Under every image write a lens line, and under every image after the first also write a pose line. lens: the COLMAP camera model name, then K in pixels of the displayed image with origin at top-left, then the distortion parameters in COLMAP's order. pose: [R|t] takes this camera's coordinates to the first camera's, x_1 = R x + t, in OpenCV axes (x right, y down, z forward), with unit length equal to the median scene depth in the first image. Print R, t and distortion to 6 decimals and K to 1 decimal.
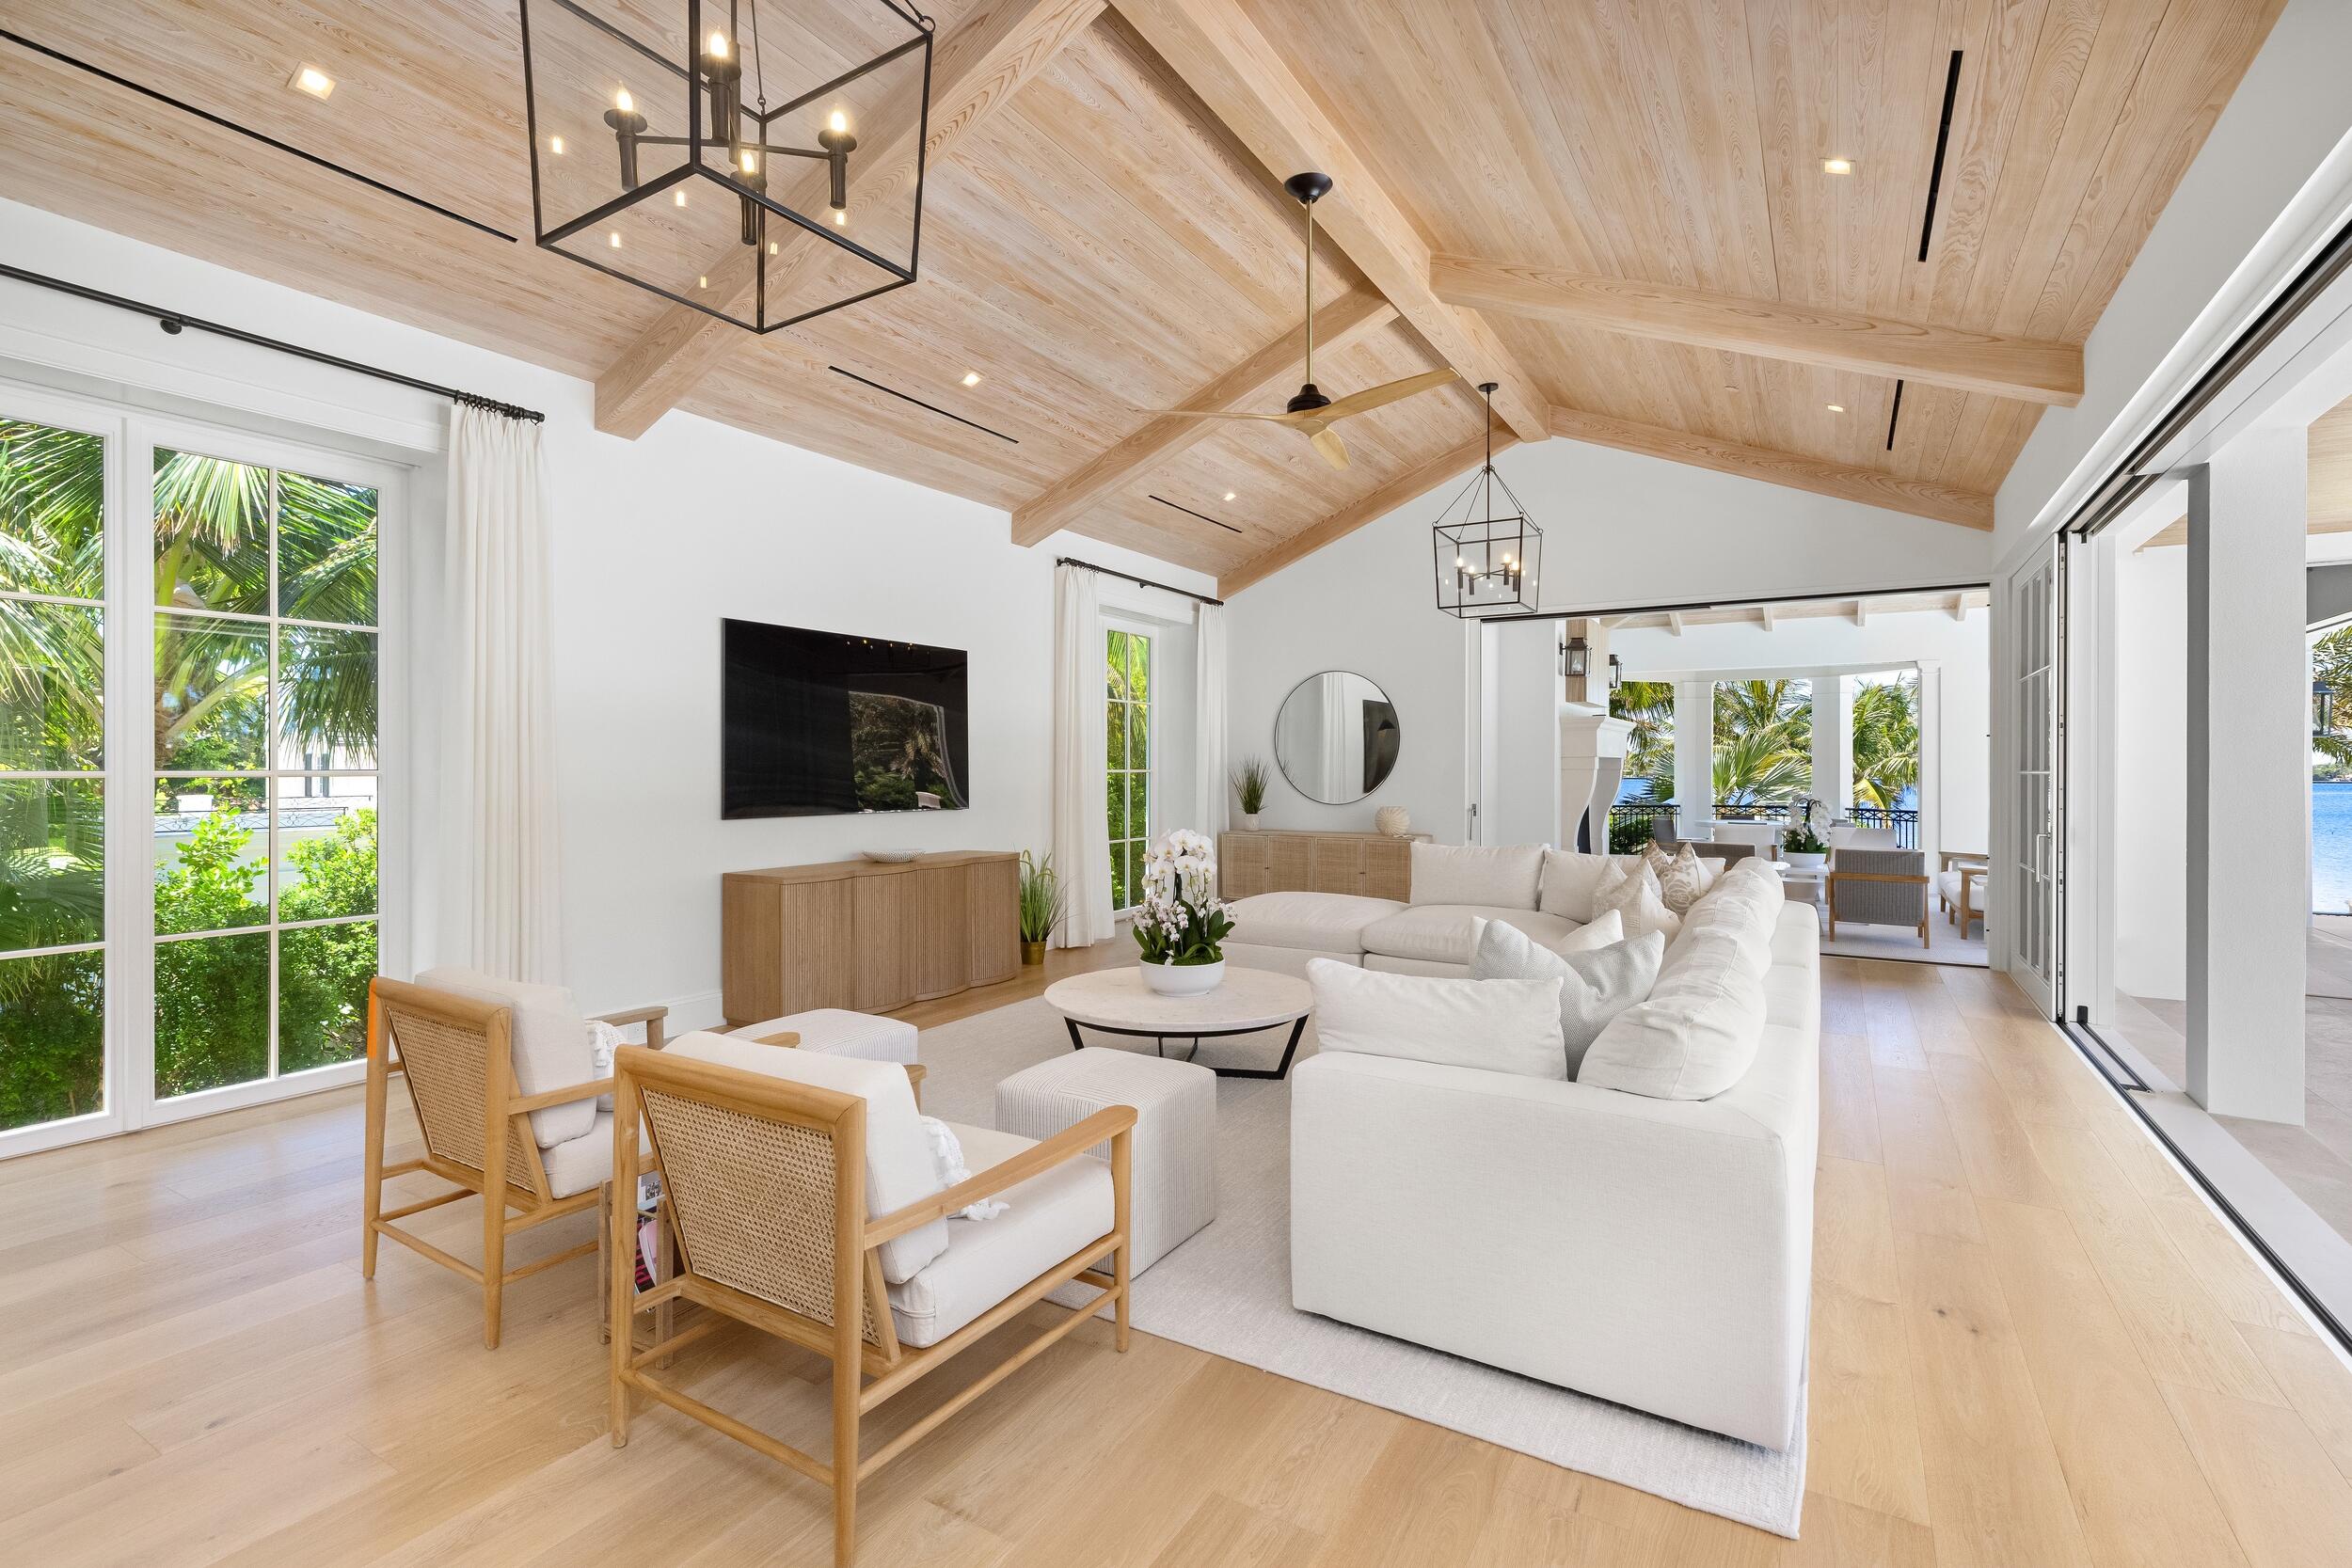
lens RADIAL K [[1065.8, 0, 1189.6], [0, 1065.8, 773.0], [0, 0, 1]] dist [0.003306, 0.000114]
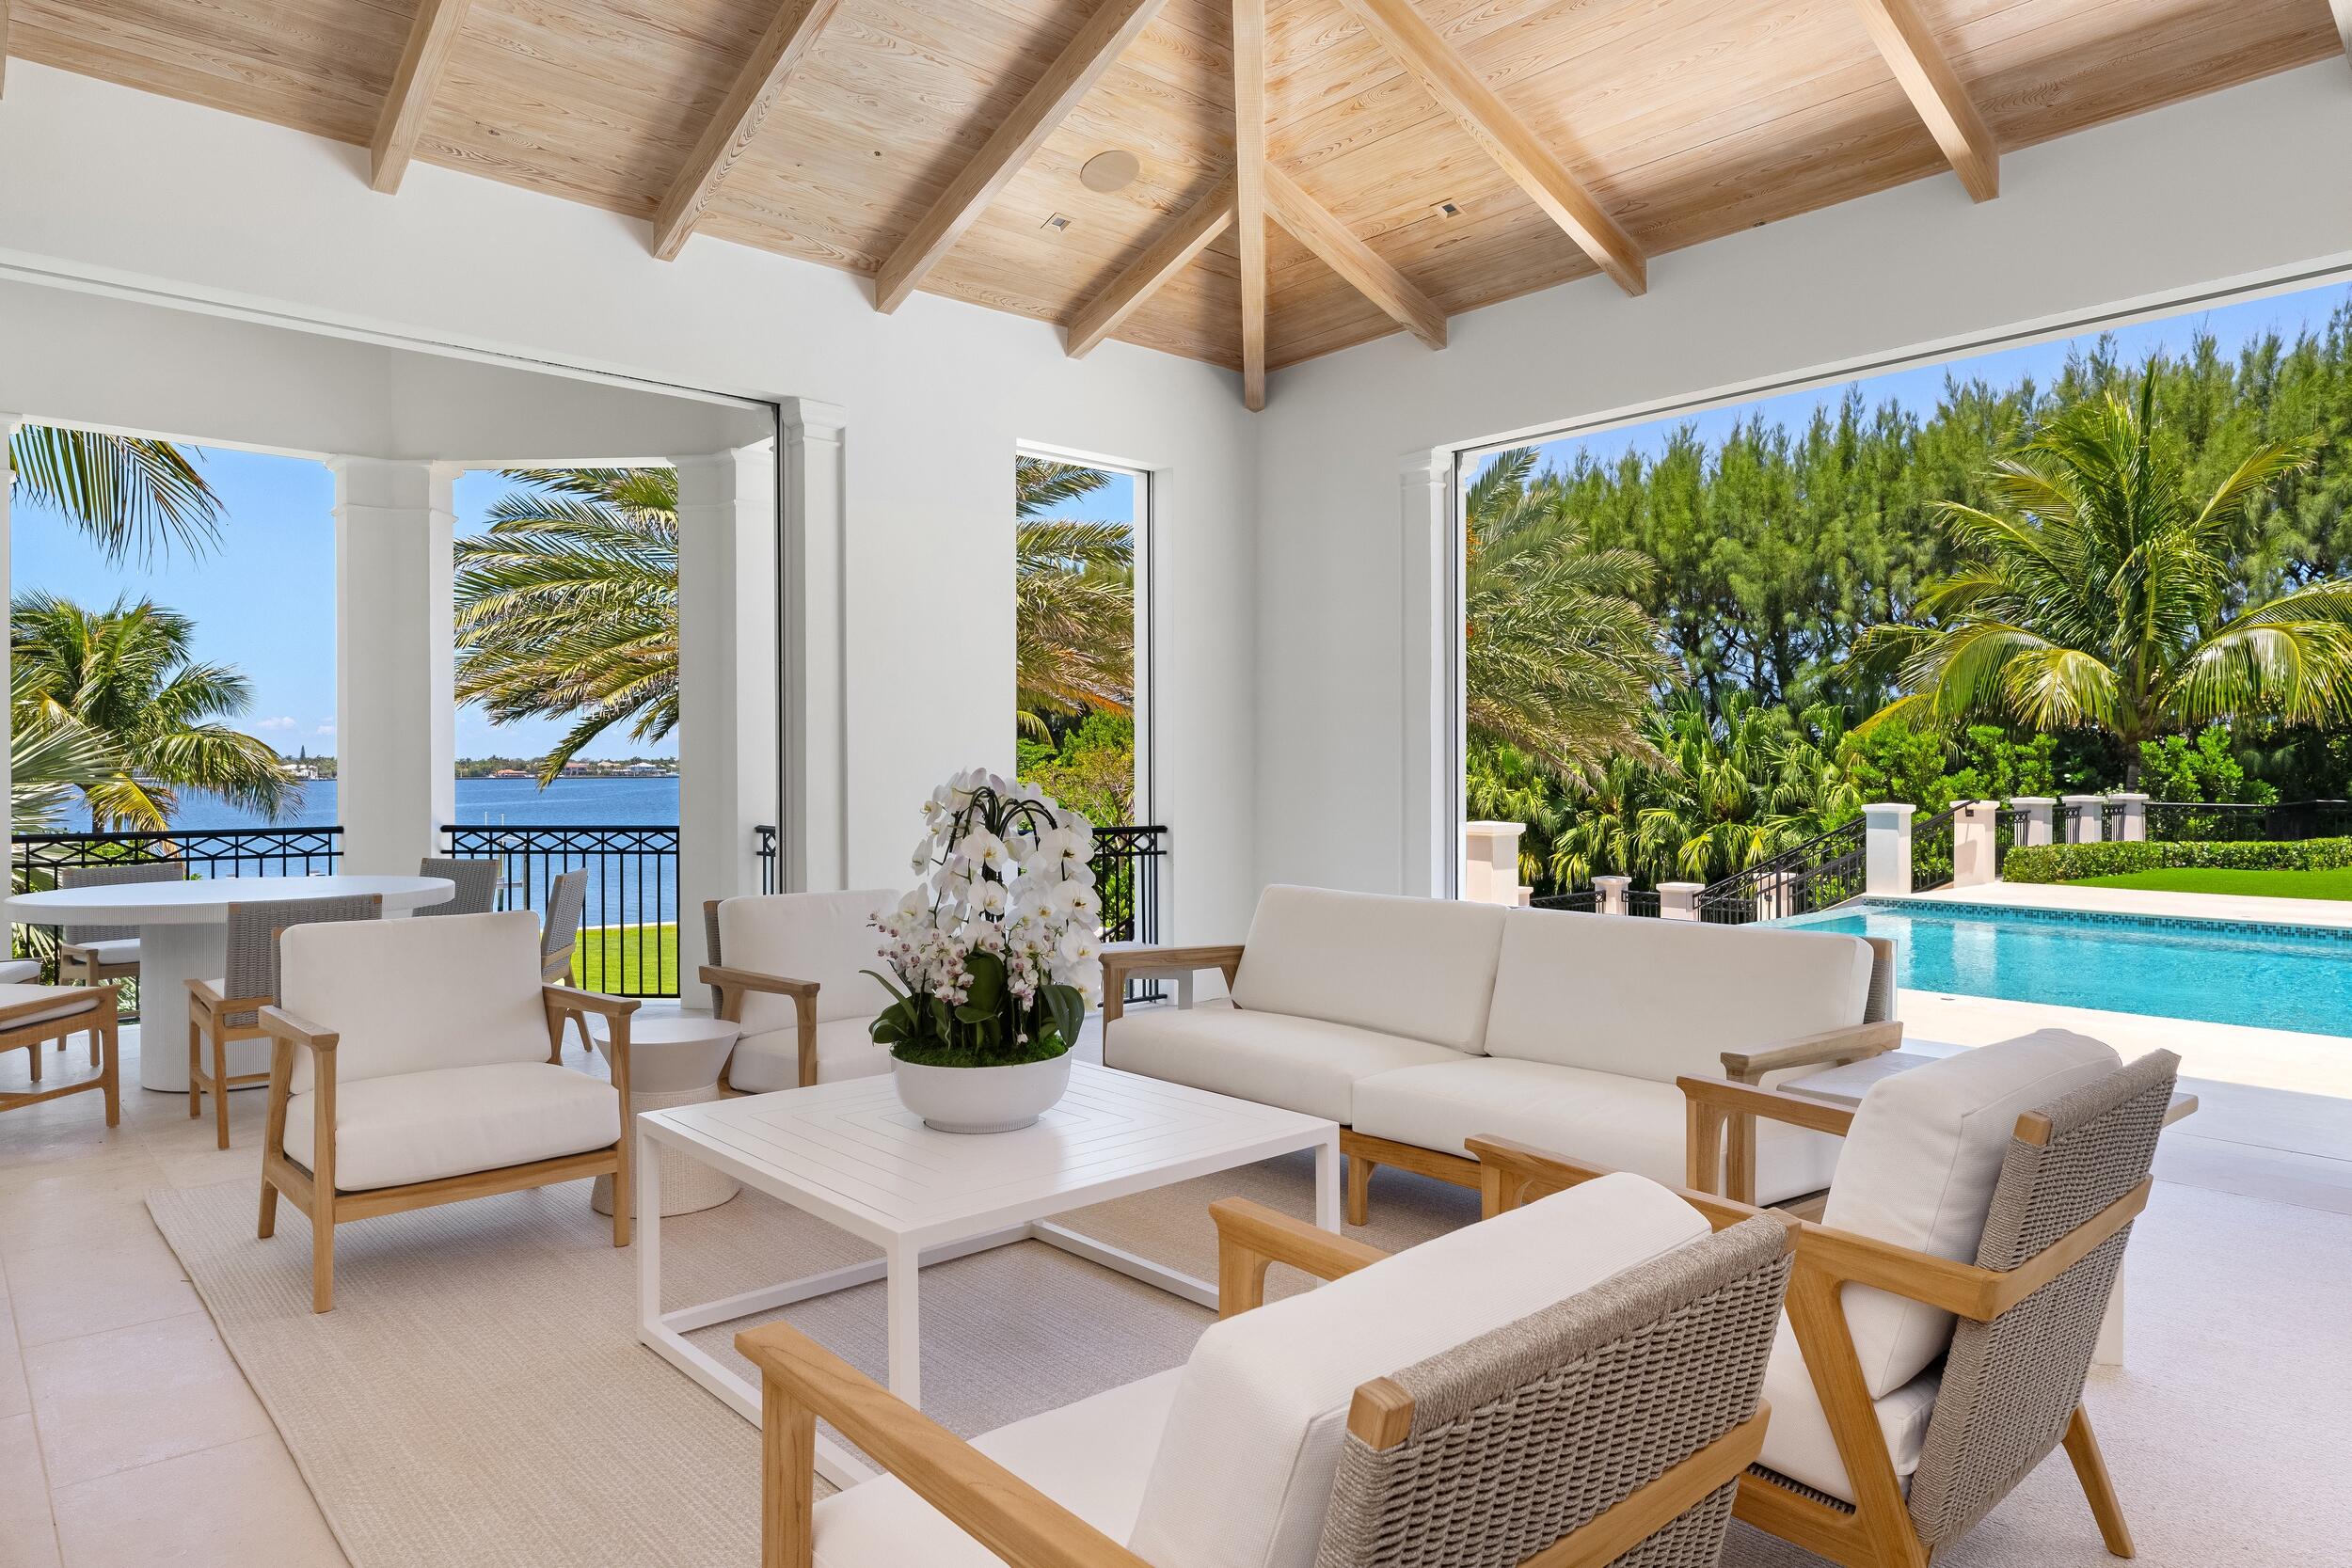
lens RADIAL K [[1418.5, 0, 1167.3], [0, 1418.5, 767.8], [0, 0, 1]] dist [0.006698, 0.003548]
pose [[0.300873, -0.000754, 0.953664, 0.211983], [0.004693, 0.999989, -0.000689, 0.012632], [-0.953653, 0.004683, 0.300873, 0.573999]]
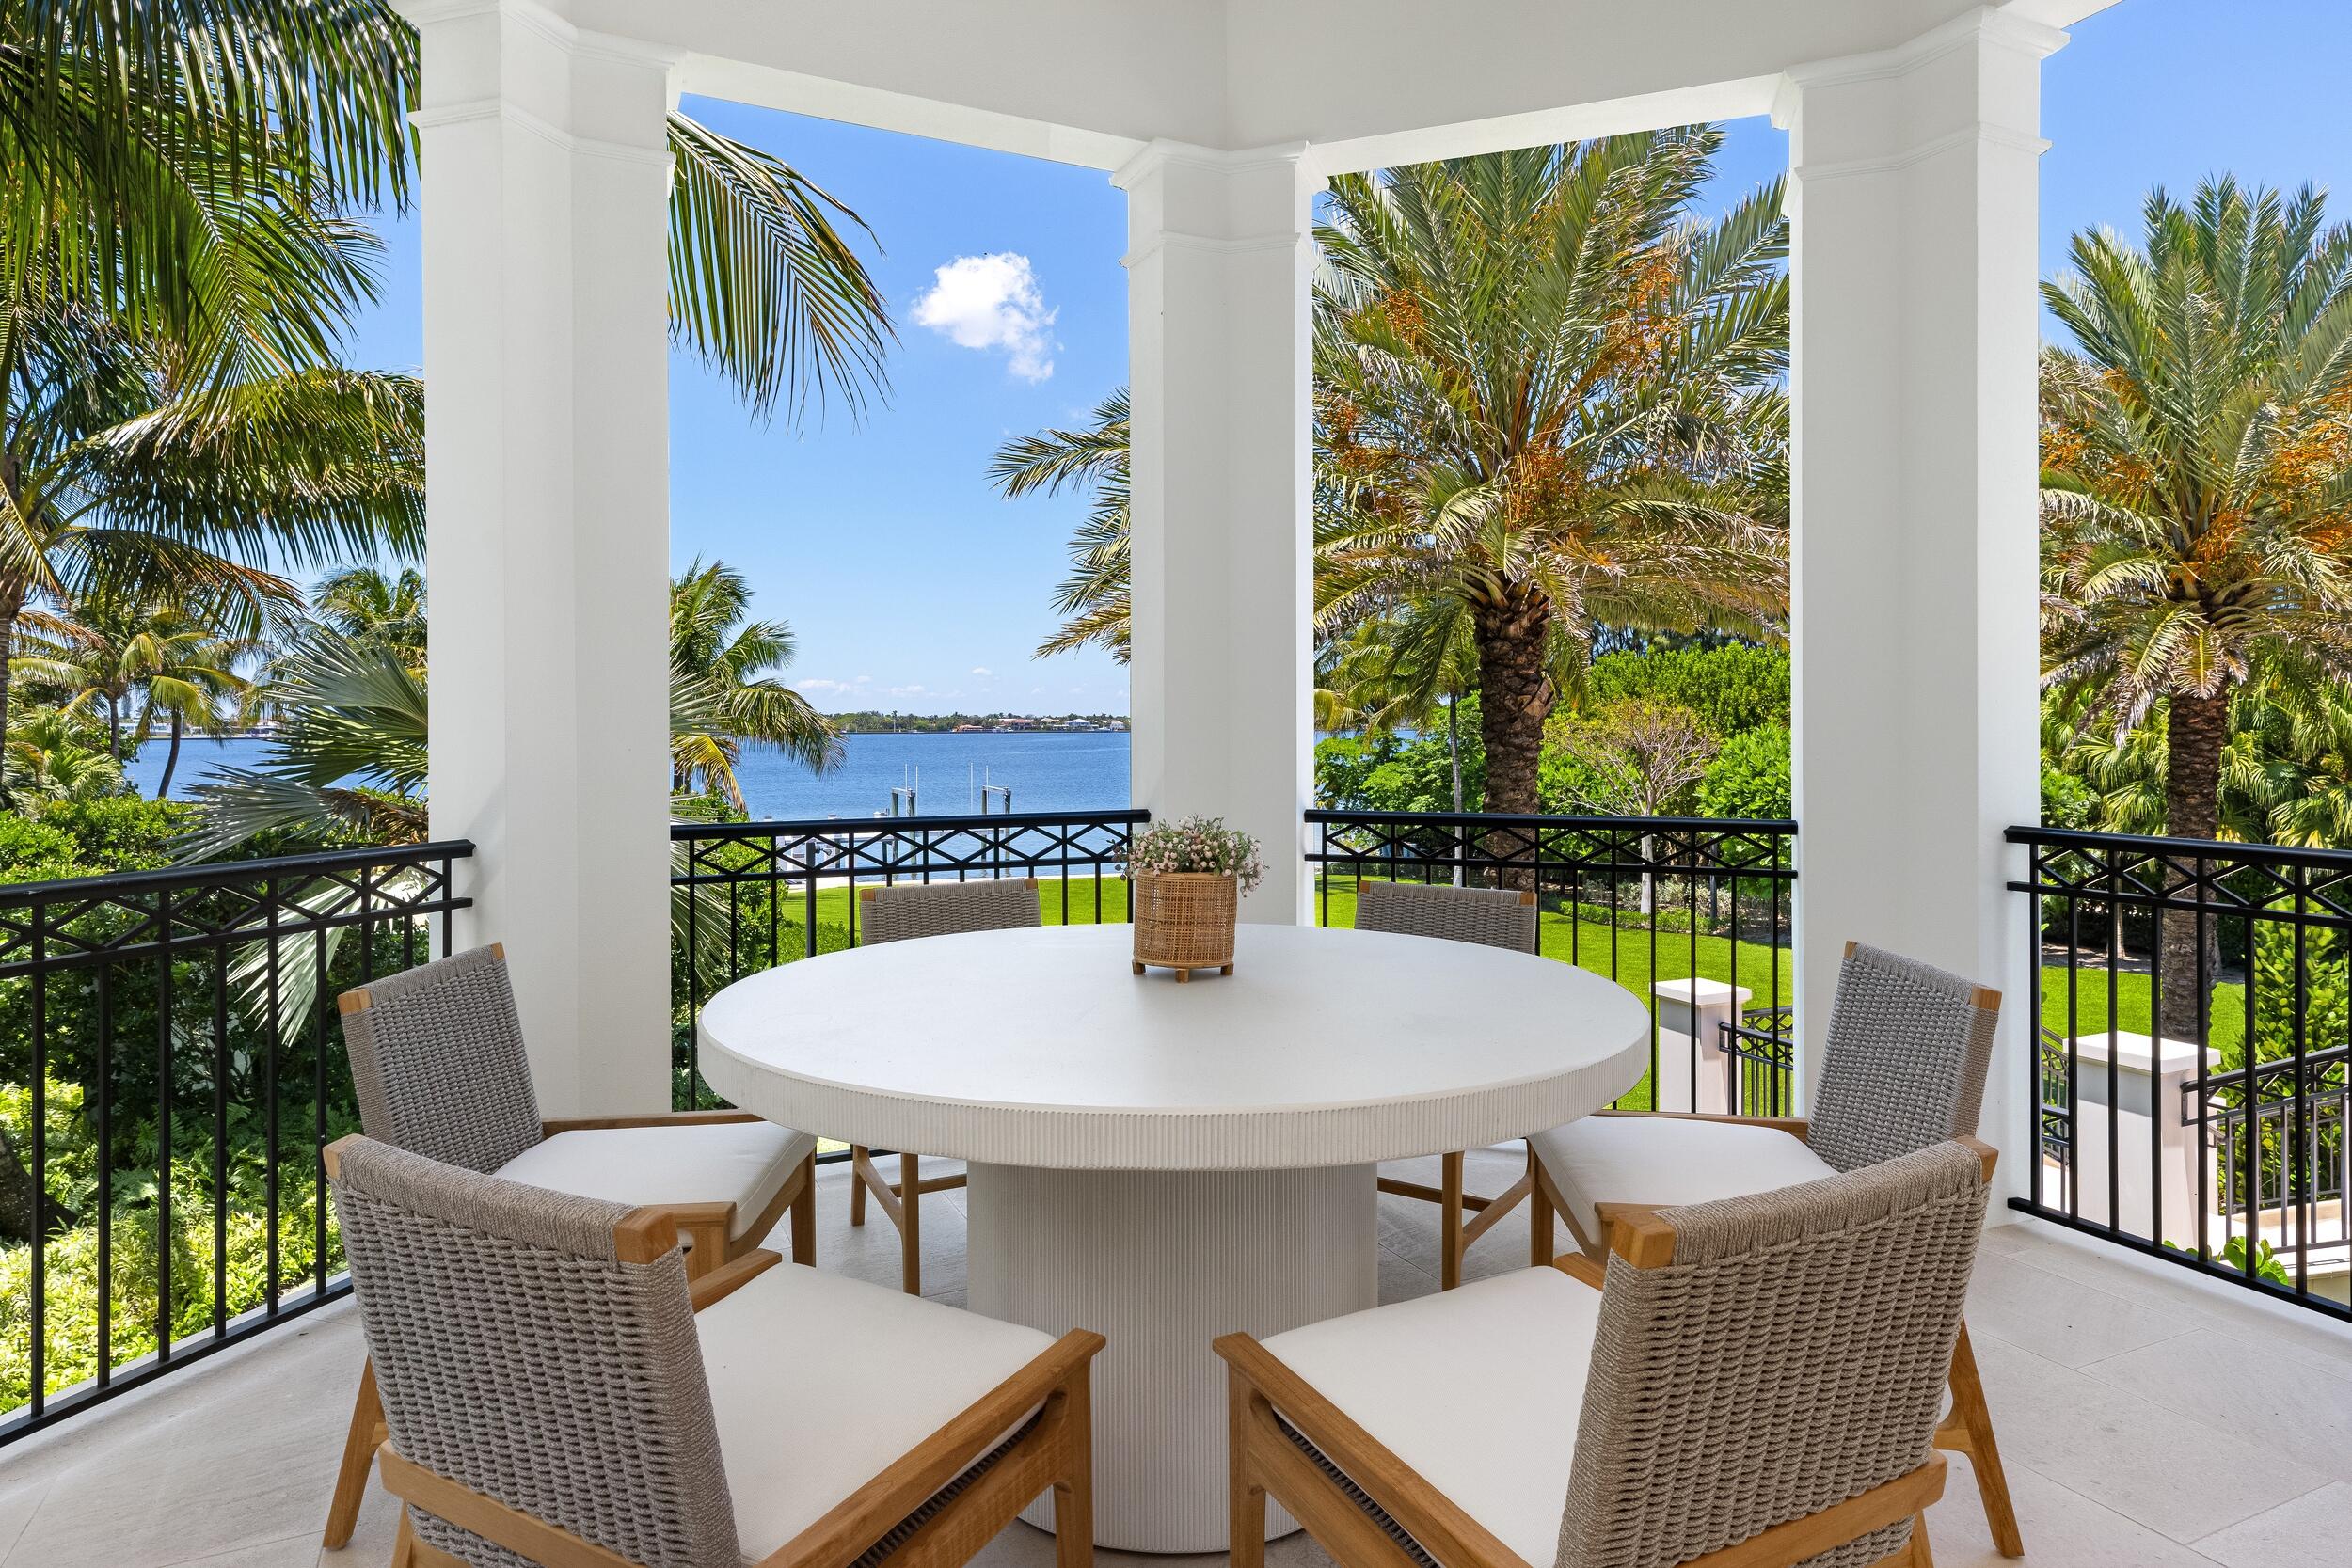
lens RADIAL K [[1310.6, 0, 1154.7], [0, 1310.6, 733.4], [0, 0, 1]] dist [-0.001115, 0.000195]
pose [[0.553878, -0.006197, 0.832575, 0.364007], [0.003099, 0.999981, 0.005381, 0.014703], [-0.832592, -0.000400, 0.553887, 0.820046]]
